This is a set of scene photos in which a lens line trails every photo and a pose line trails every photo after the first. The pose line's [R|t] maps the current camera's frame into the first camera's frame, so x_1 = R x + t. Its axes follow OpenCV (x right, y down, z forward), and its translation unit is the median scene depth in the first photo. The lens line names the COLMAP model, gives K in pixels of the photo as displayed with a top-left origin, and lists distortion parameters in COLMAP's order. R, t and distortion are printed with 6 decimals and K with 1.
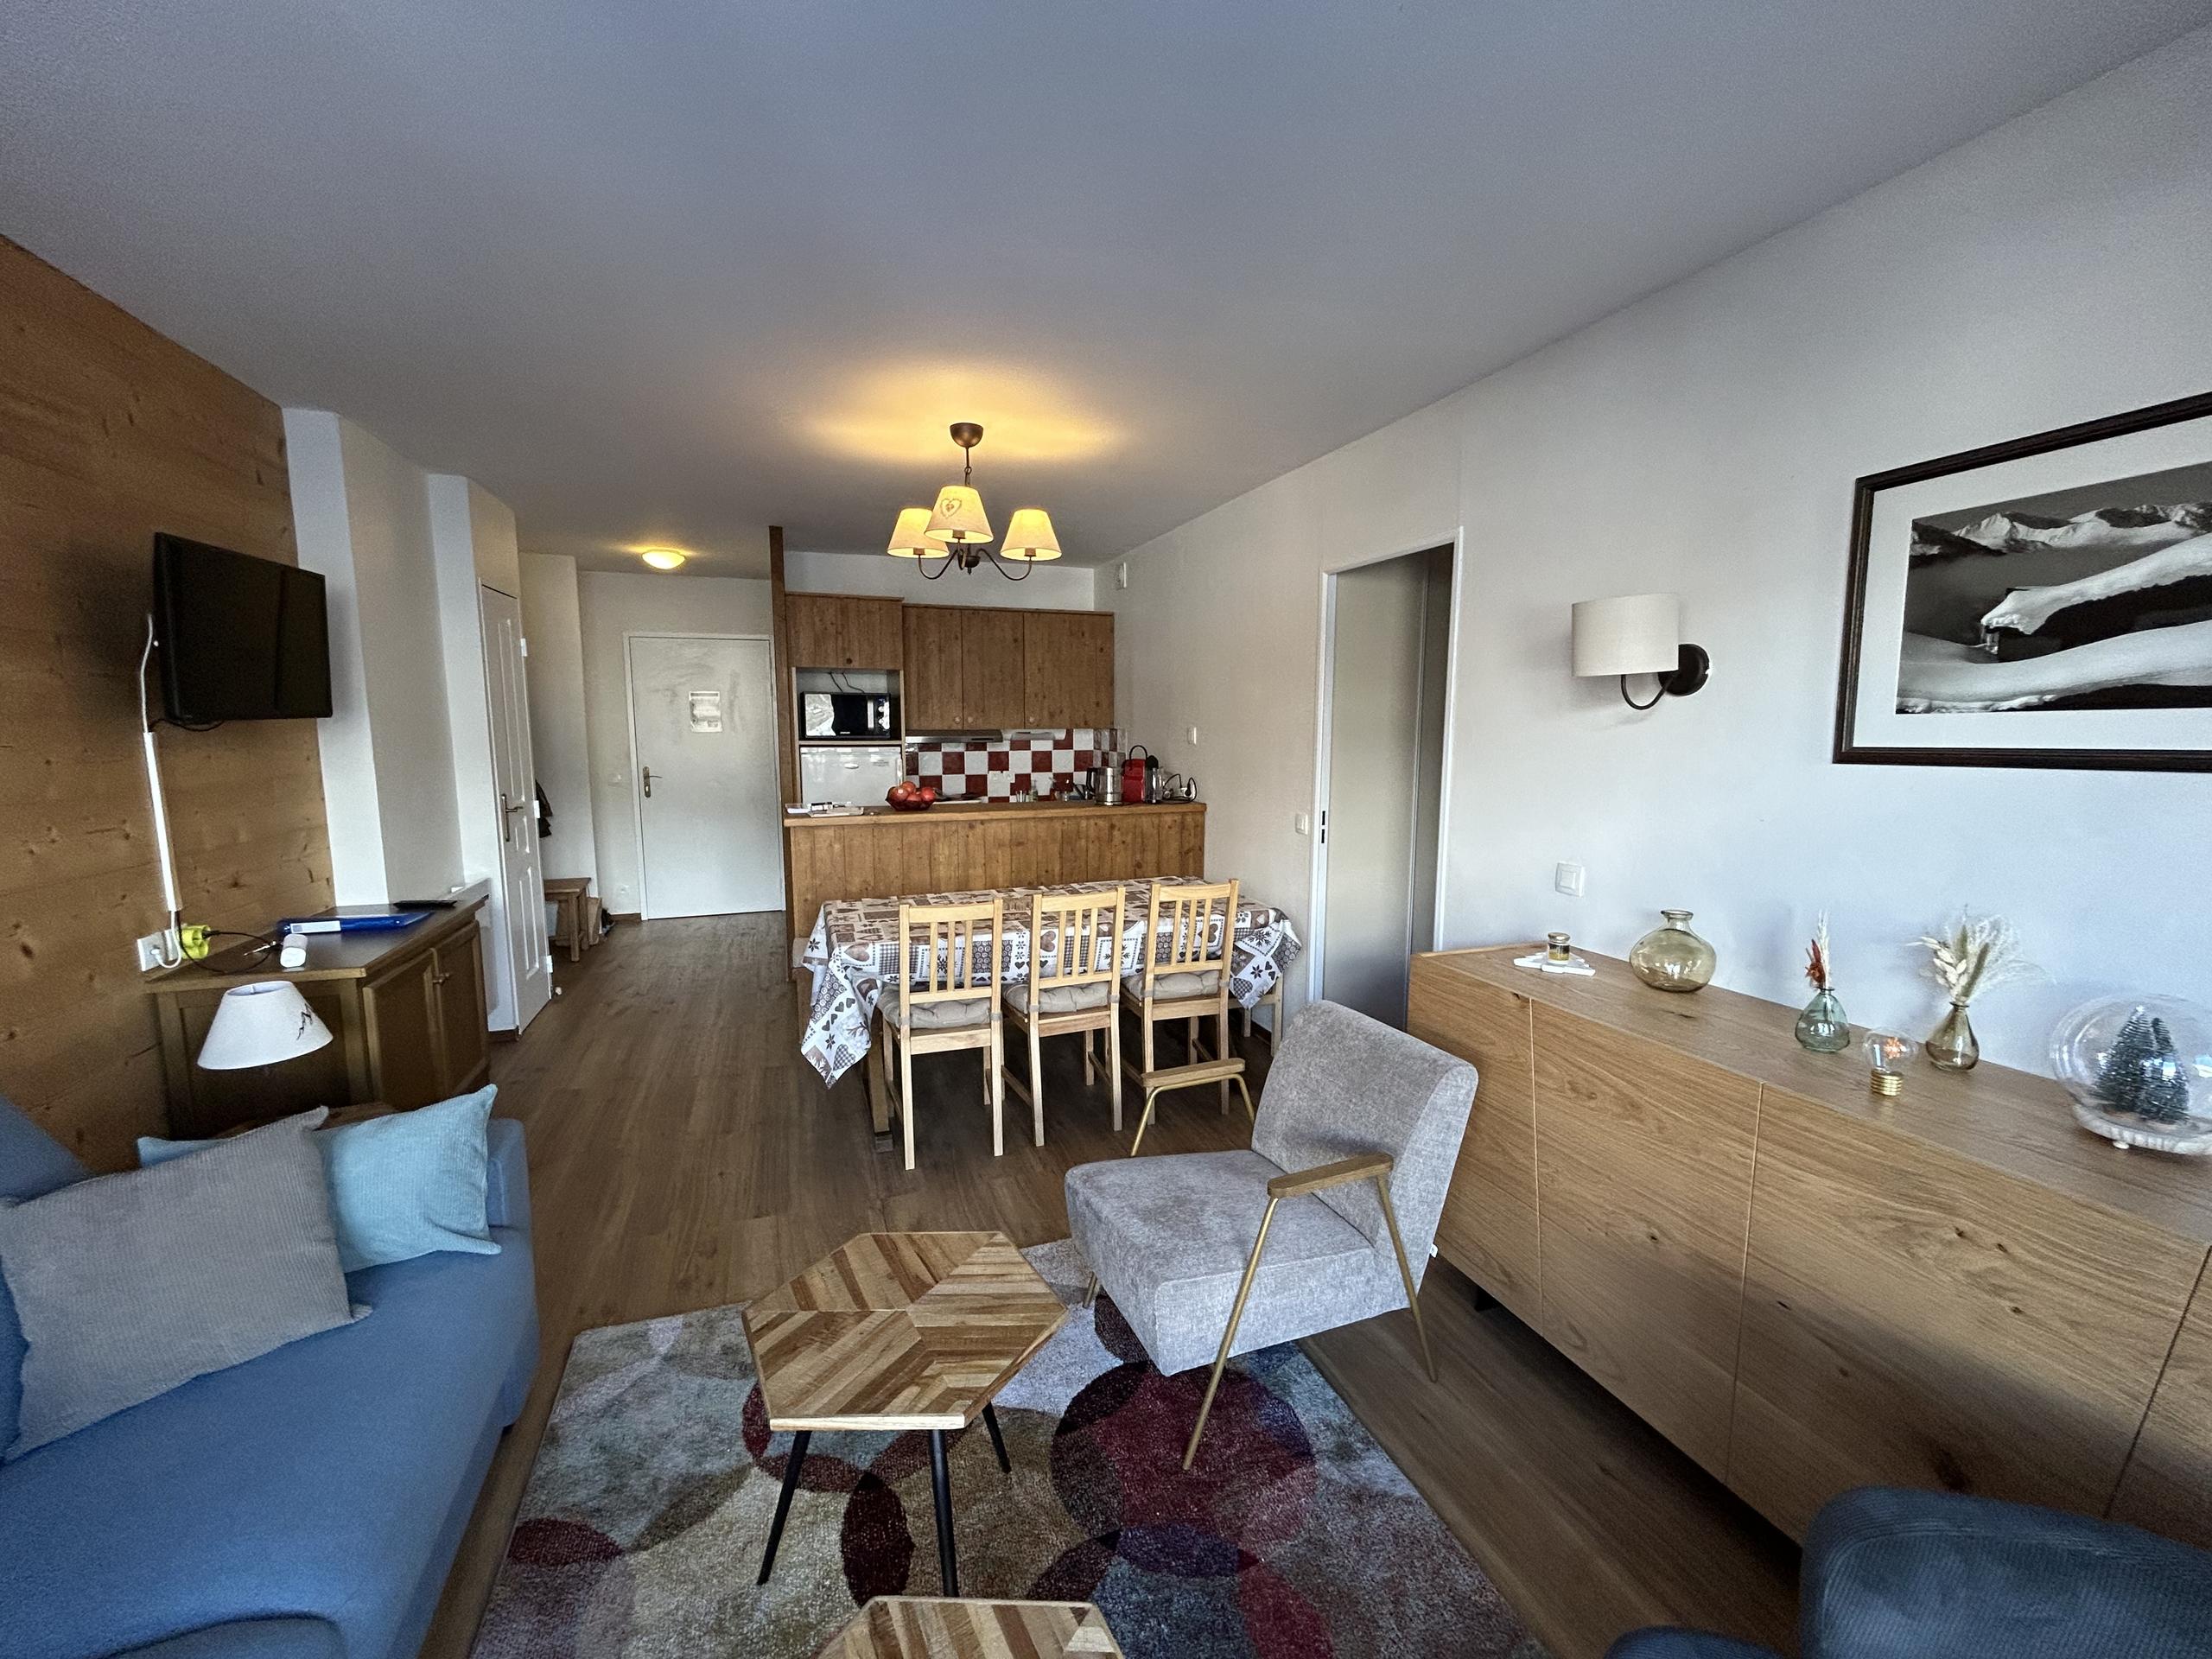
lens RADIAL K [[880.5, 0, 1103.7], [0, 880.5, 834.4], [0, 0, 1]] dist [0.000112, -0.000017]
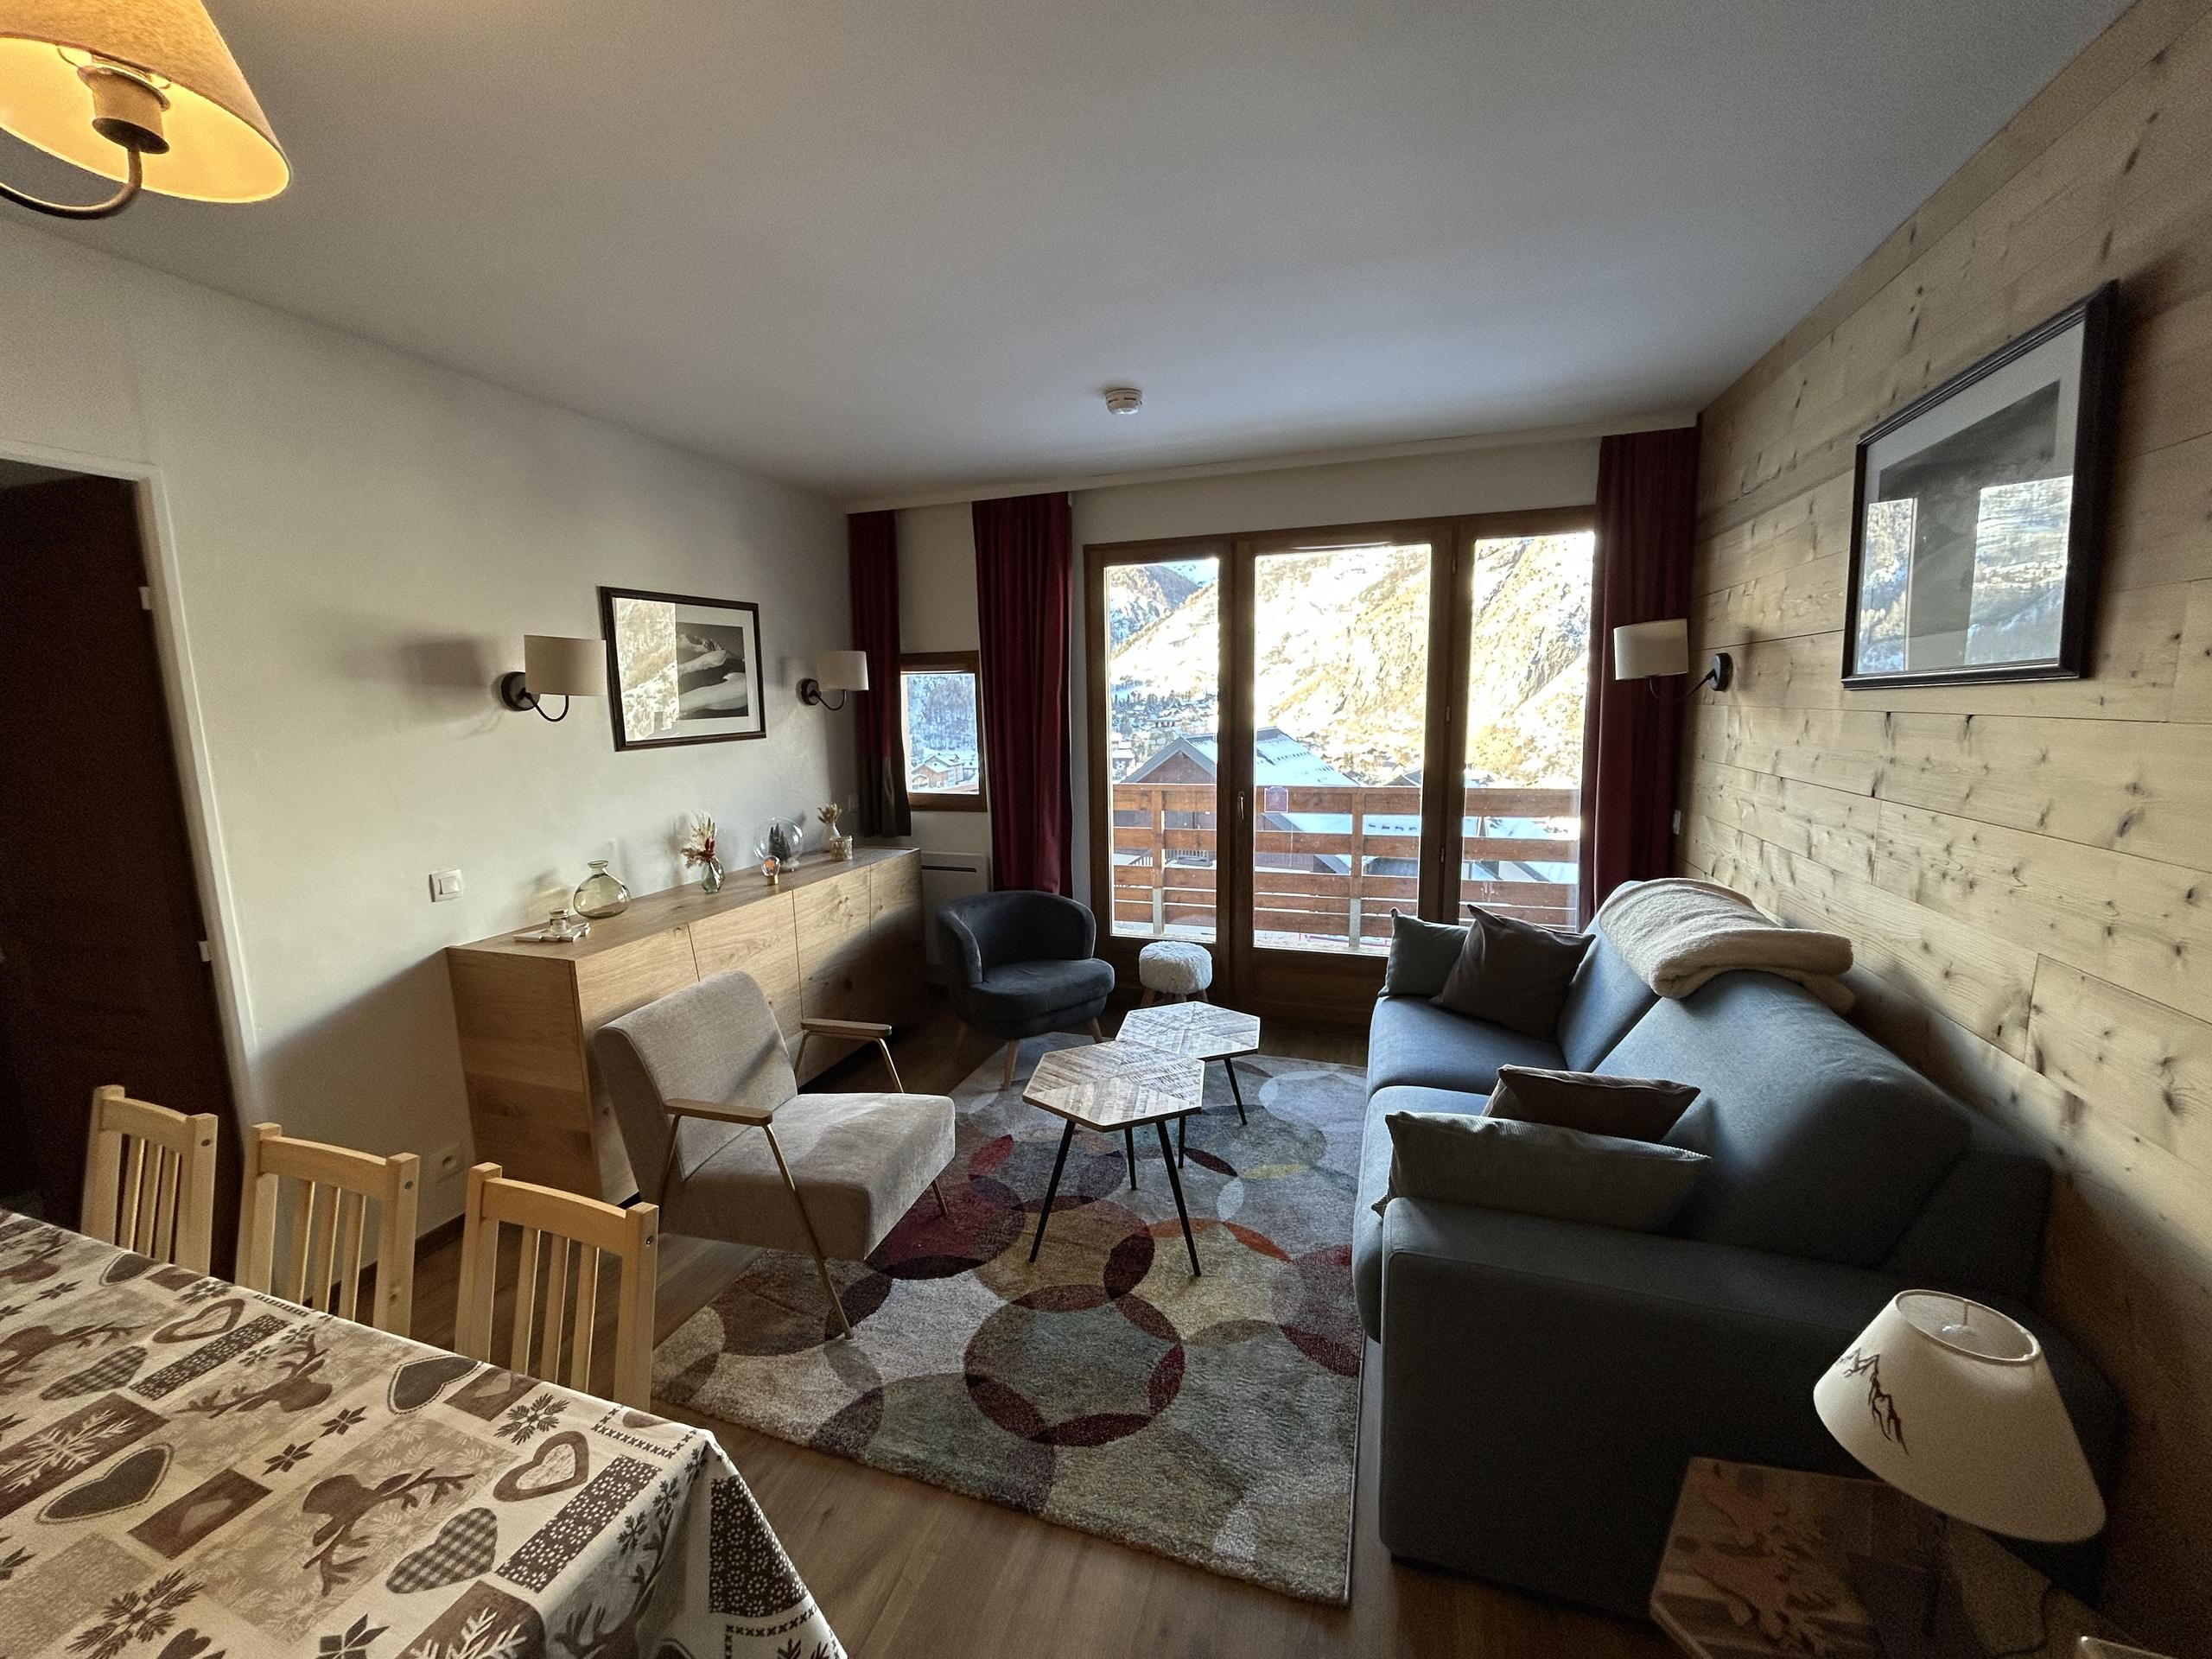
lens RADIAL K [[880.5, 0, 1103.7], [0, 880.5, 834.4], [0, 0, 1]] dist [0.000112, -0.000017]
pose [[-0.787411, -0.079921, 0.611226, -0.336005], [0.096215, 0.963472, 0.249927, -0.090983], [-0.608874, 0.255604, -0.750959, 0.606274]]
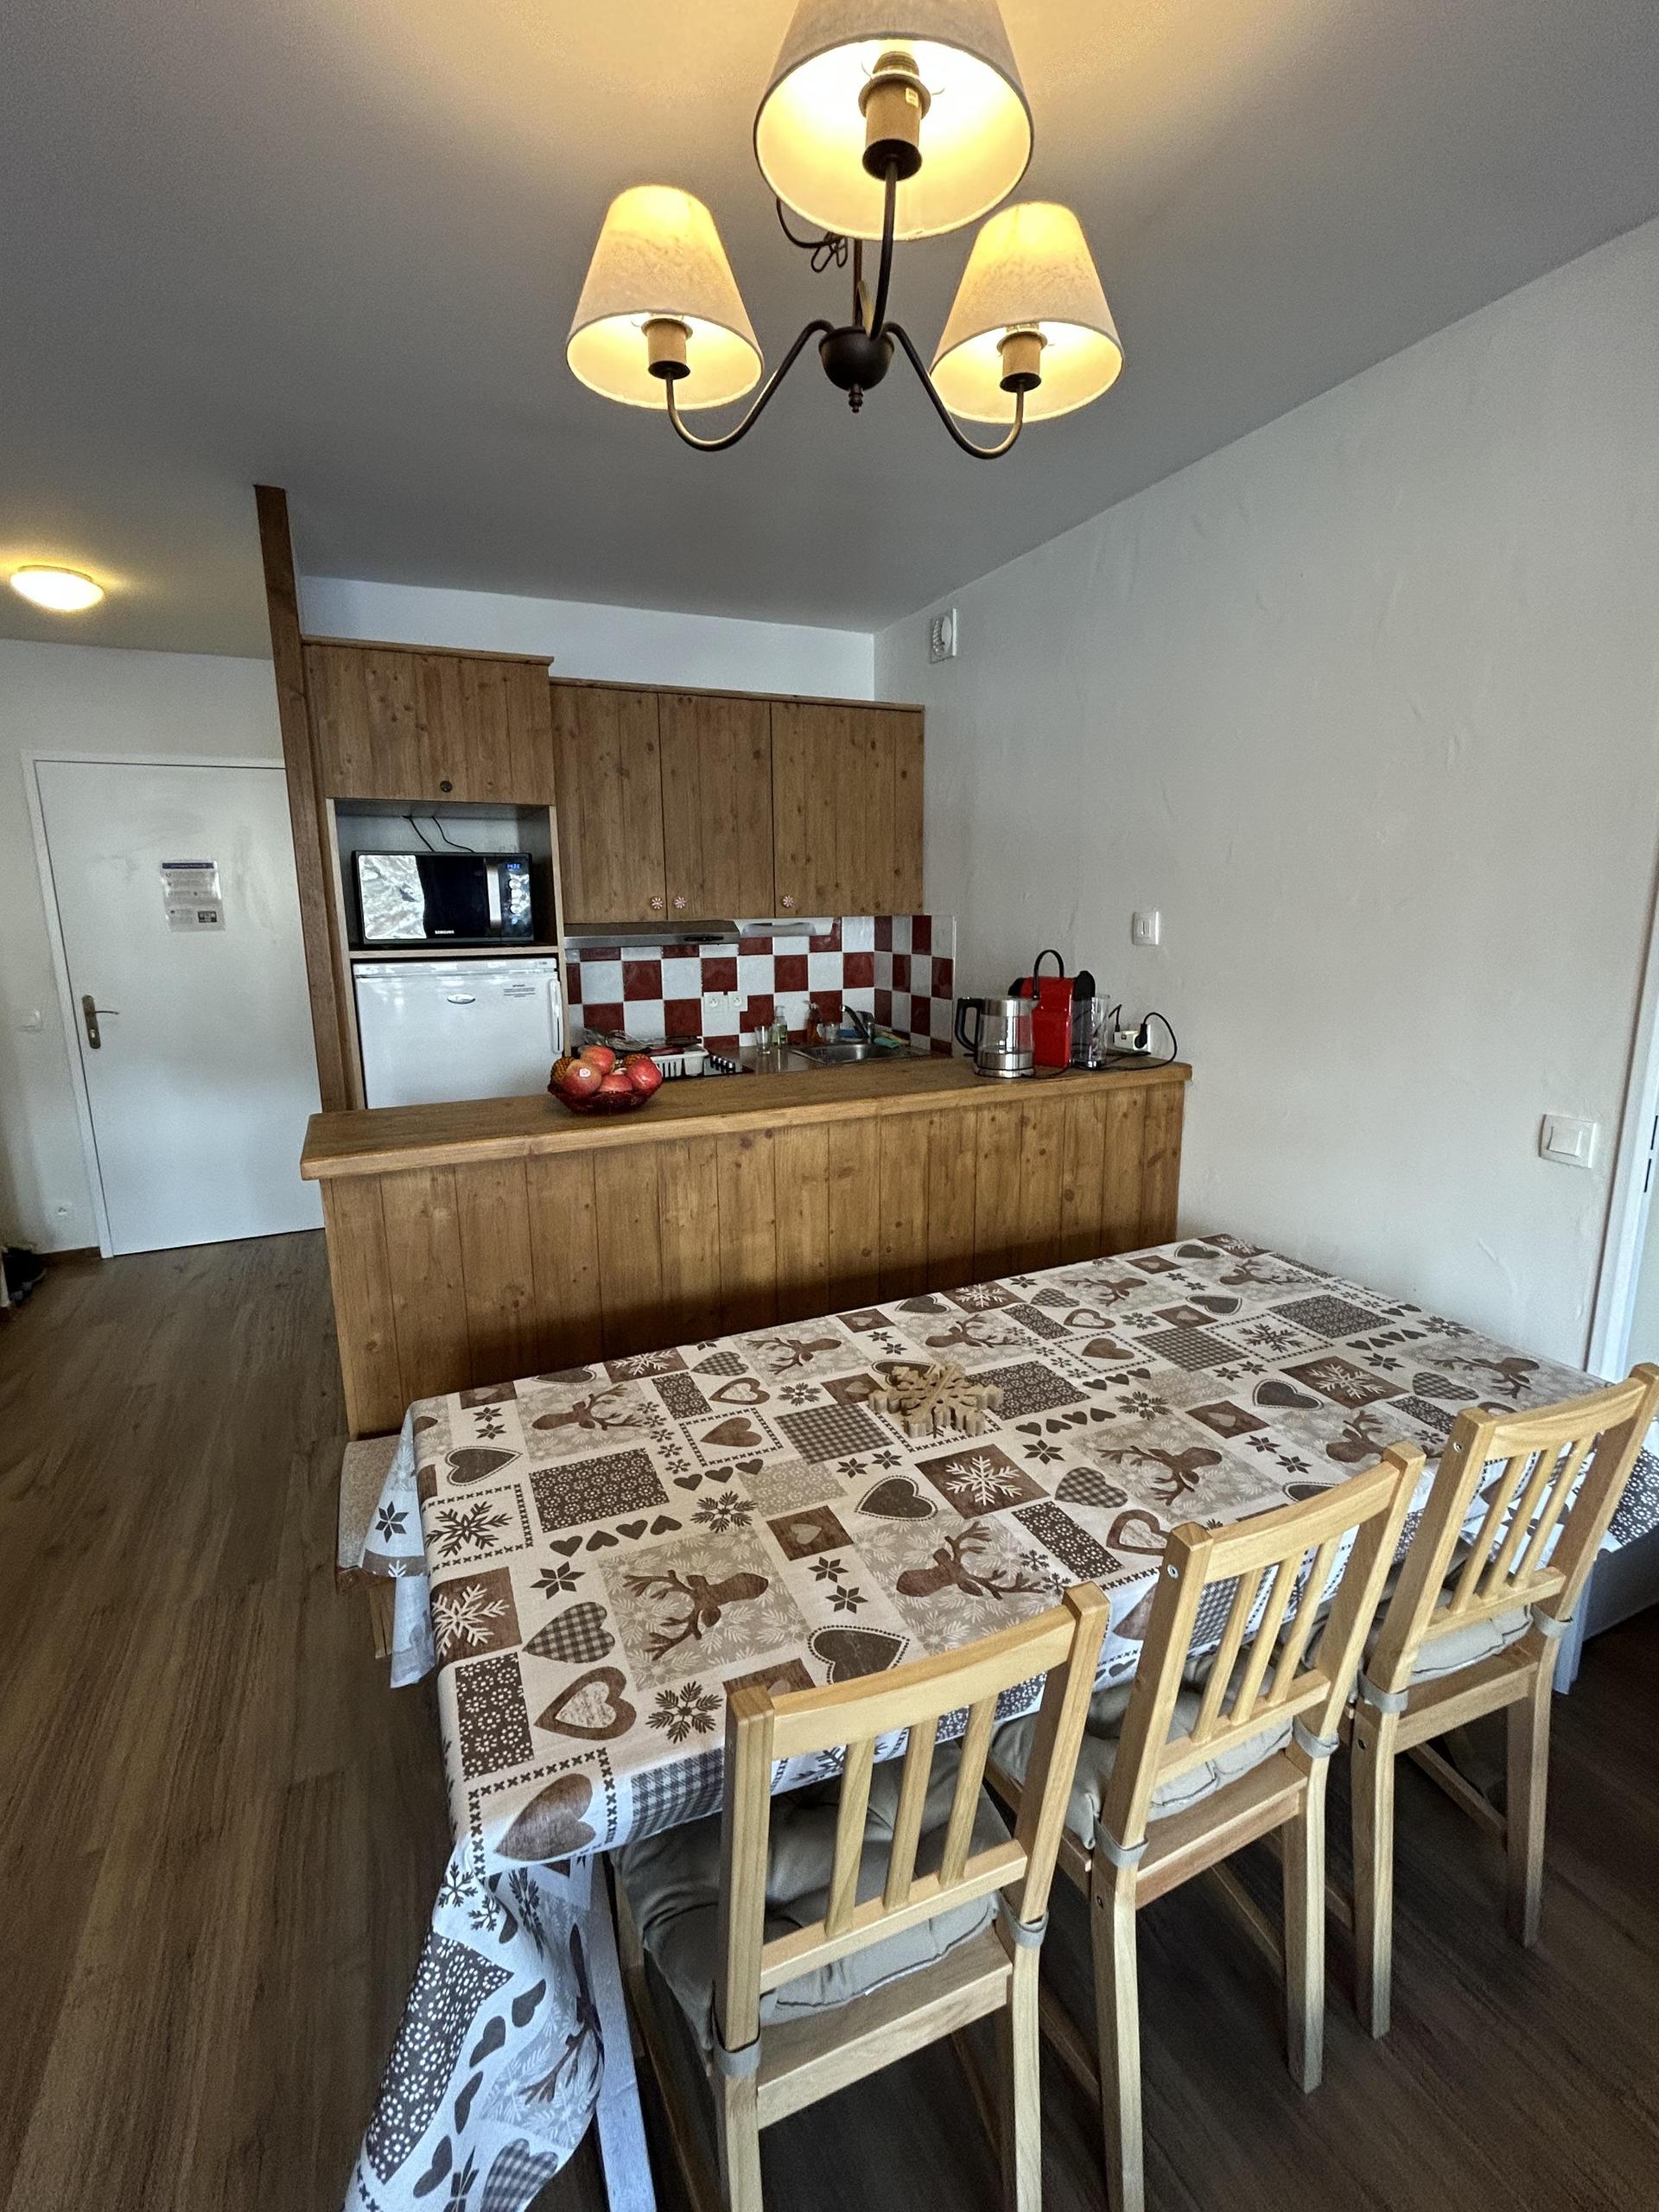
lens RADIAL K [[1017.9, 0, 833.1], [0, 1017.9, 1099.2], [0, 0, 1]] dist [-0.003828, -0.000302]
pose [[0.996710, -0.028817, 0.075759, -0.119538], [0.023942, 0.997631, 0.064494, -0.052646], [-0.077438, -0.062468, 0.995038, 0.399201]]
